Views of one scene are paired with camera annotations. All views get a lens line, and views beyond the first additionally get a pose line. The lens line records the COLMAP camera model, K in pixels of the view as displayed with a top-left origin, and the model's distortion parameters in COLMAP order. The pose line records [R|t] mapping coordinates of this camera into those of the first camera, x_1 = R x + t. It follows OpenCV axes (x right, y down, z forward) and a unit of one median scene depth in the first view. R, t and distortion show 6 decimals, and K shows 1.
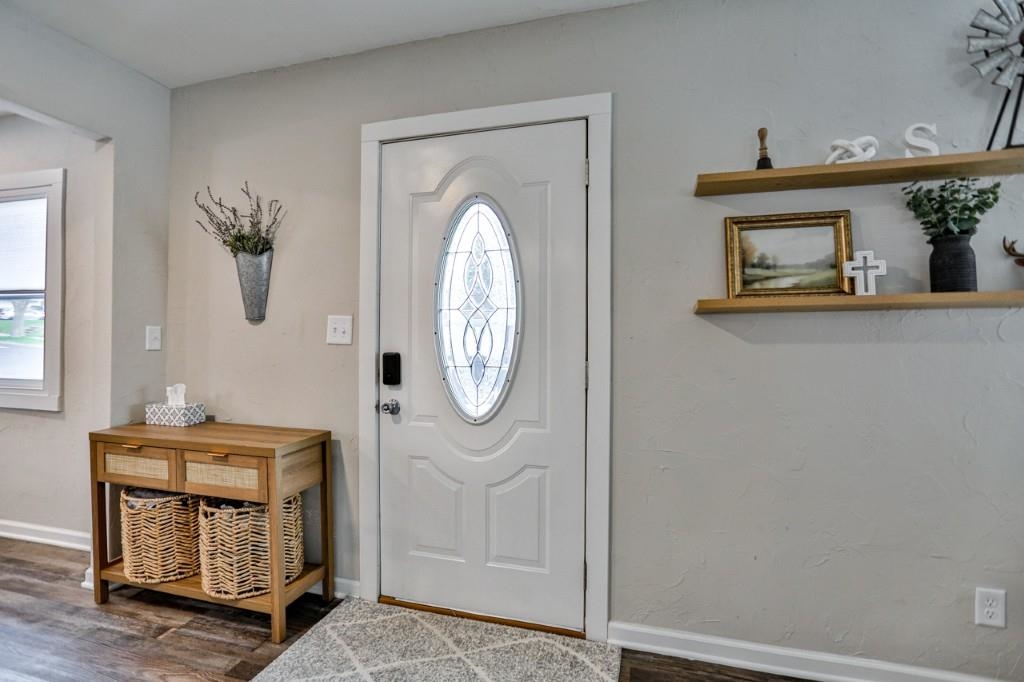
lens RADIAL K [[503.9, 0, 512.0], [0, 503.9, 341.0], [0, 0, 1]] dist [-0.046169, 0.024367]
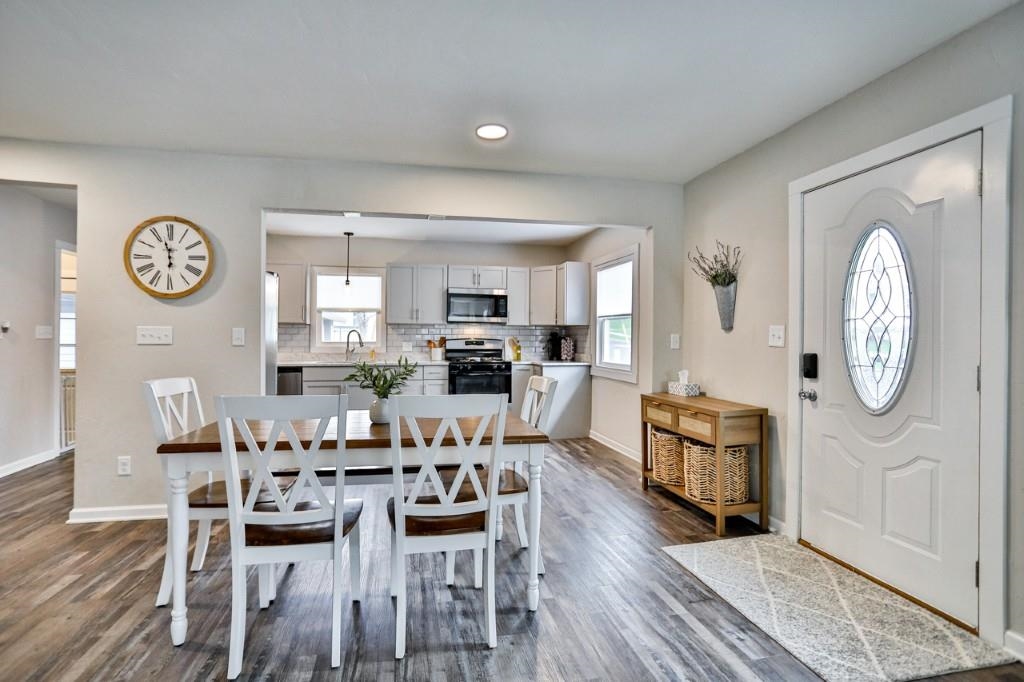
lens RADIAL K [[503.9, 0, 512.0], [0, 503.9, 341.0], [0, 0, 1]] dist [-0.046169, 0.024367]
pose [[0.487452, 0.000867, -0.873150, 0.524339], [-0.004785, 0.999987, -0.001678, -0.002781], [0.873137, 0.004996, 0.487449, -0.312407]]
